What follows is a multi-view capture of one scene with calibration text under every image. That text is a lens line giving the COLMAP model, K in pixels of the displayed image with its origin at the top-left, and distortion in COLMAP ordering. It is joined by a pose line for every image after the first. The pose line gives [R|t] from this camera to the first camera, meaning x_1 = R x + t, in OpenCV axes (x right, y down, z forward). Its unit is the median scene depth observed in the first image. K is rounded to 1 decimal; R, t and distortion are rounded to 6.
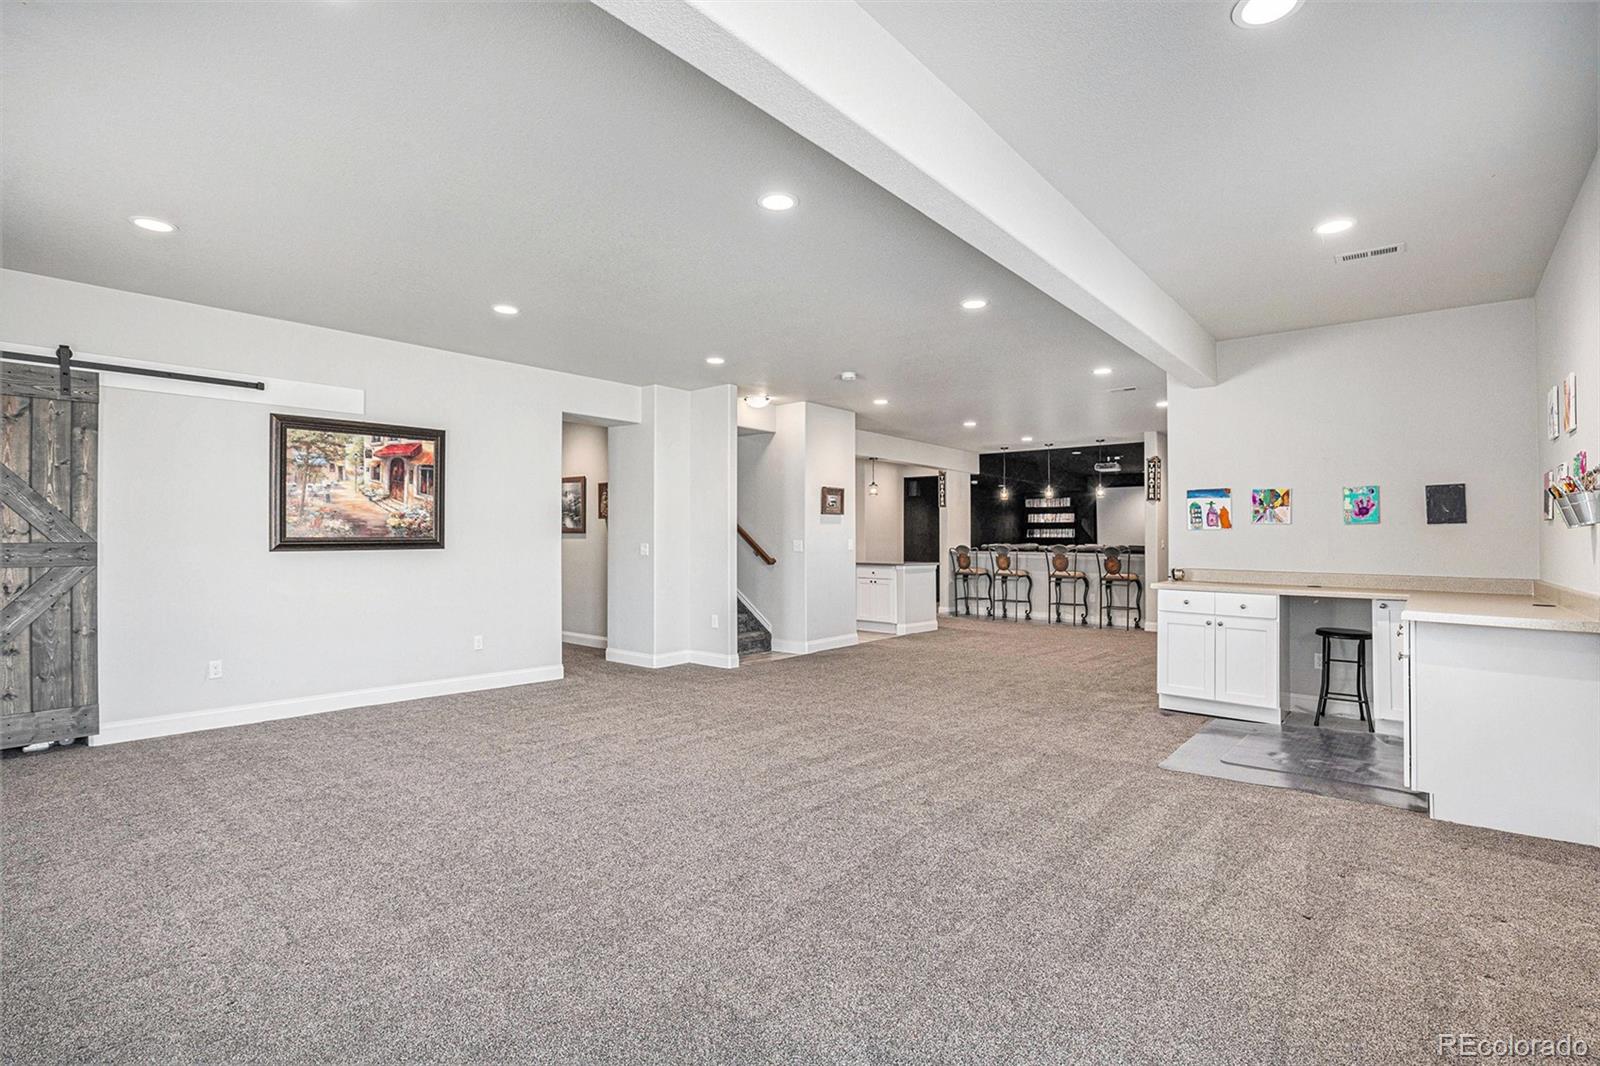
lens RADIAL K [[744.0, 0, 805.2], [0, 744.0, 521.9], [0, 0, 1]] dist [-0.026029, 0.002362]
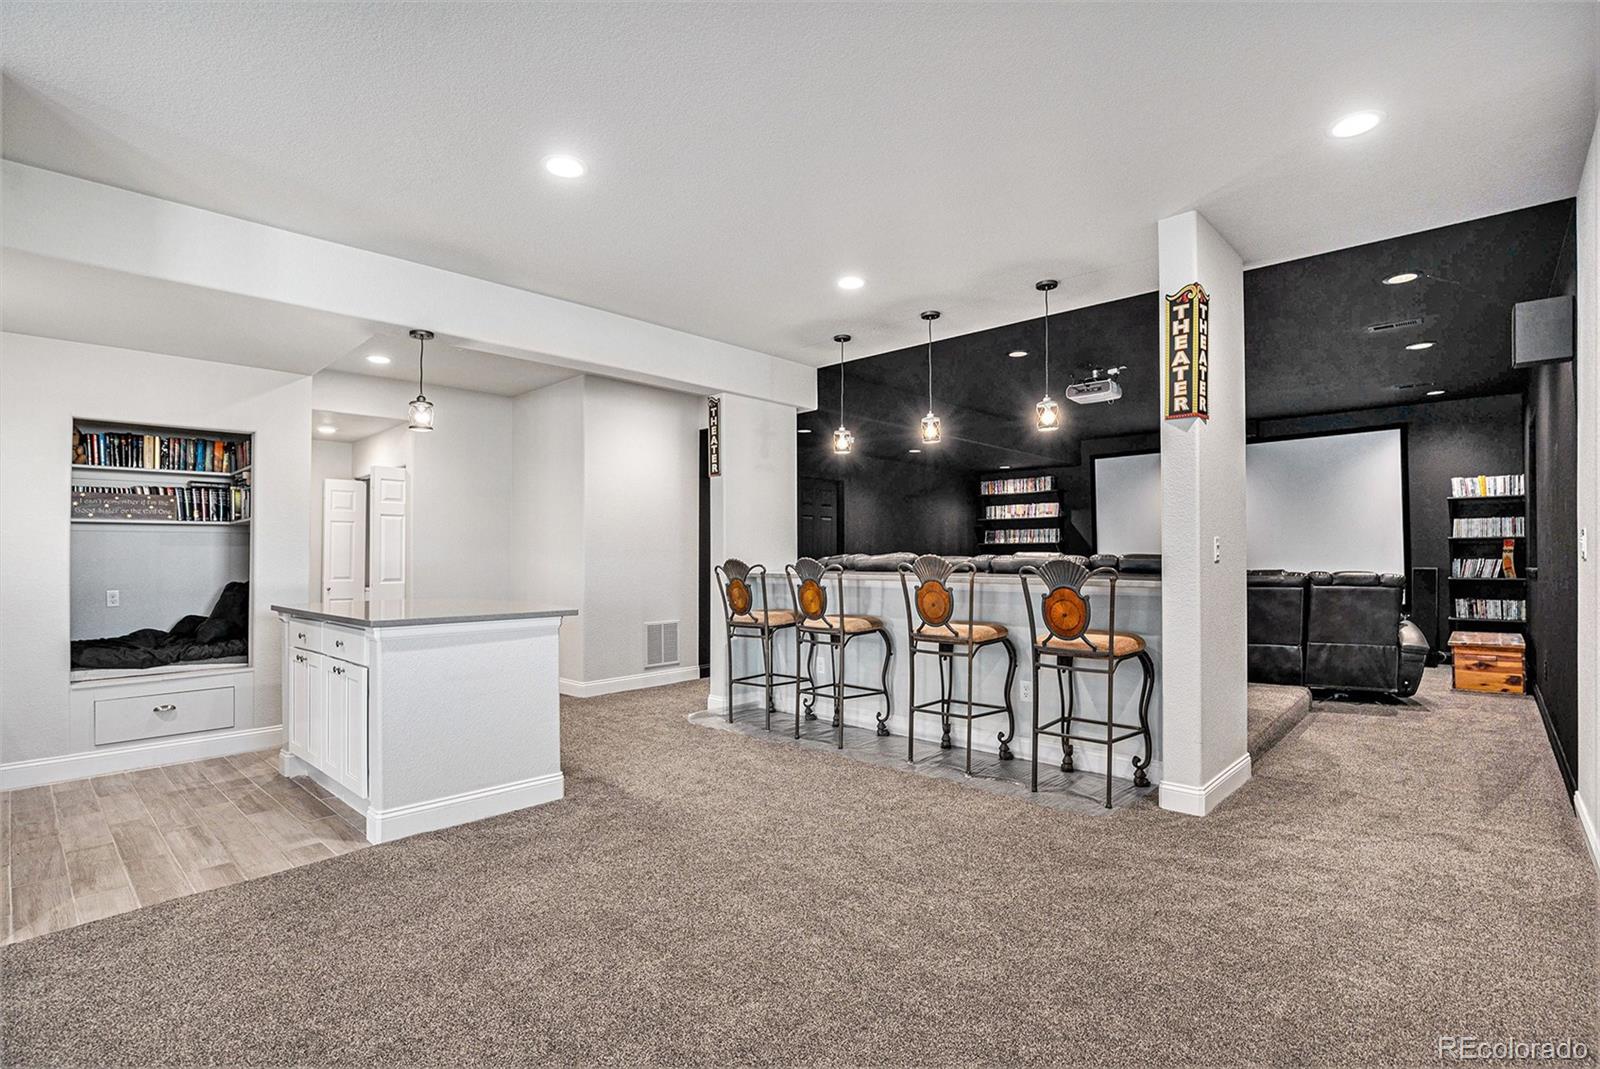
lens RADIAL K [[744.0, 0, 804.0], [0, 744.0, 557.7], [0, 0, 1]] dist [-0.026029, 0.002362]
pose [[0.998650, -0.015598, -0.049557, 0.270864], [0.016970, 0.999481, 0.027392, 0.019428], [0.049104, -0.028196, 0.998396, 0.567012]]
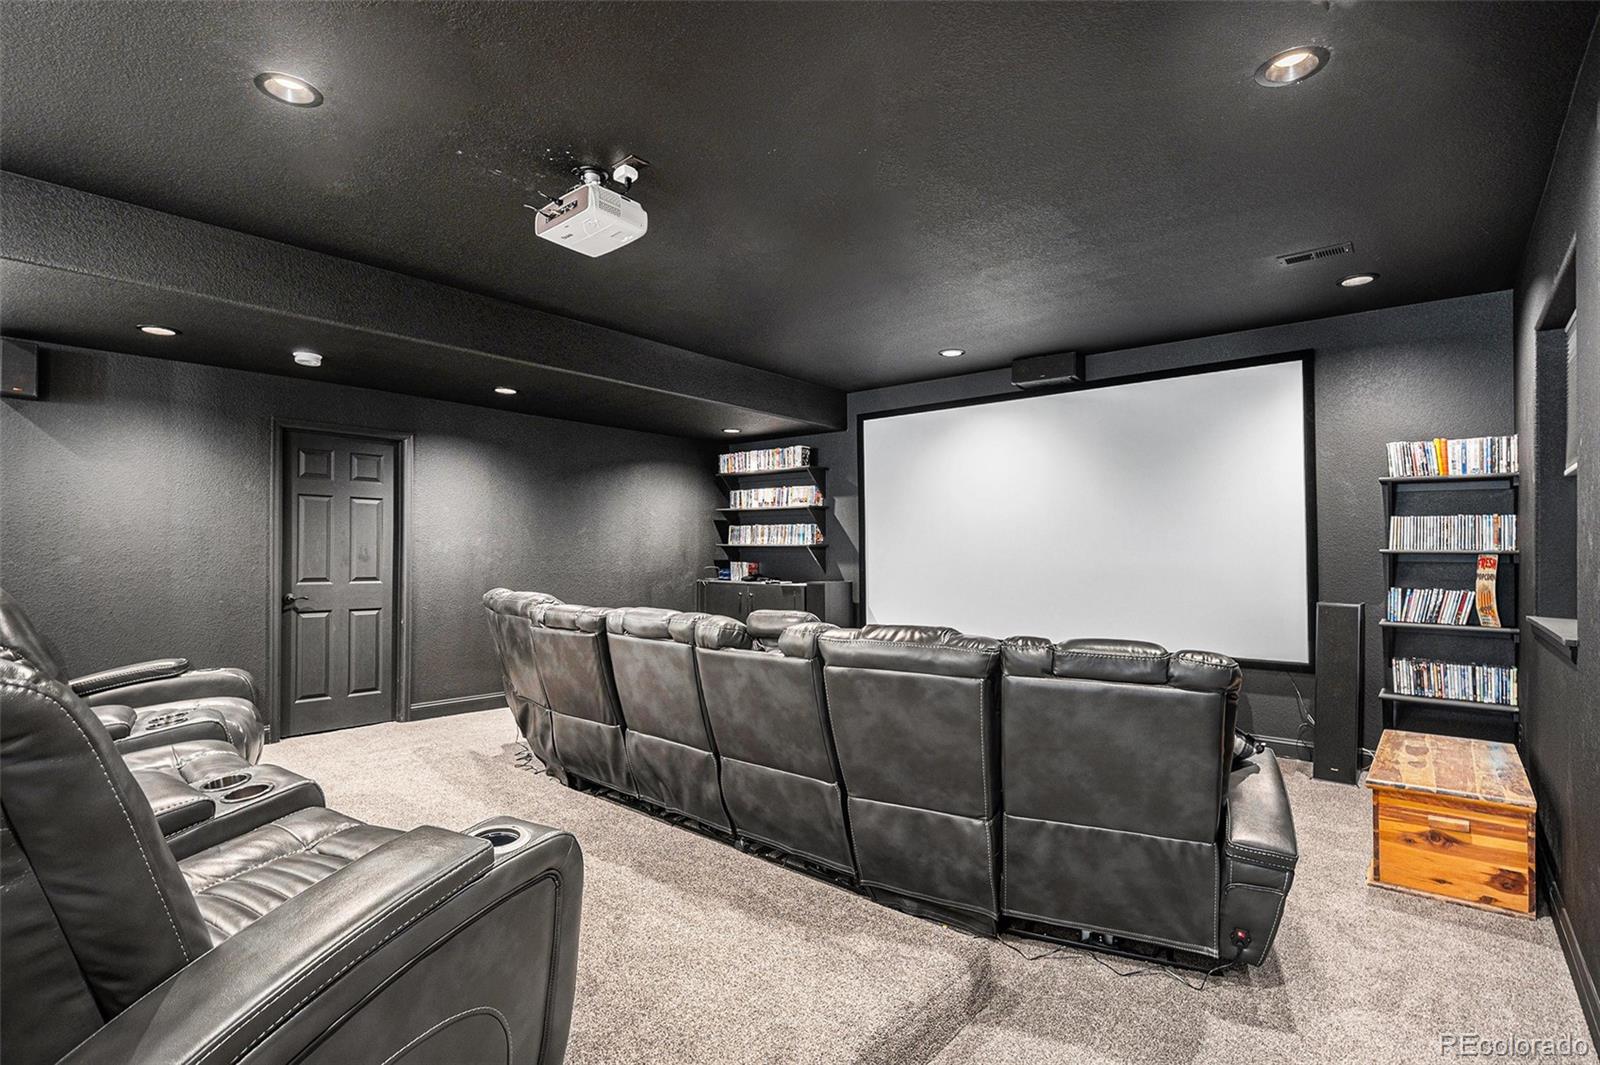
lens RADIAL K [[744.0, 0, 791.3], [0, 744.0, 545.8], [0, 0, 1]] dist [-0.026029, 0.002362]
pose [[0.999729, 0.002572, -0.023150, 0.522908], [-0.002179, 0.999853, 0.017015, 0.021272], [0.023190, -0.016960, 0.999587, 0.868643]]
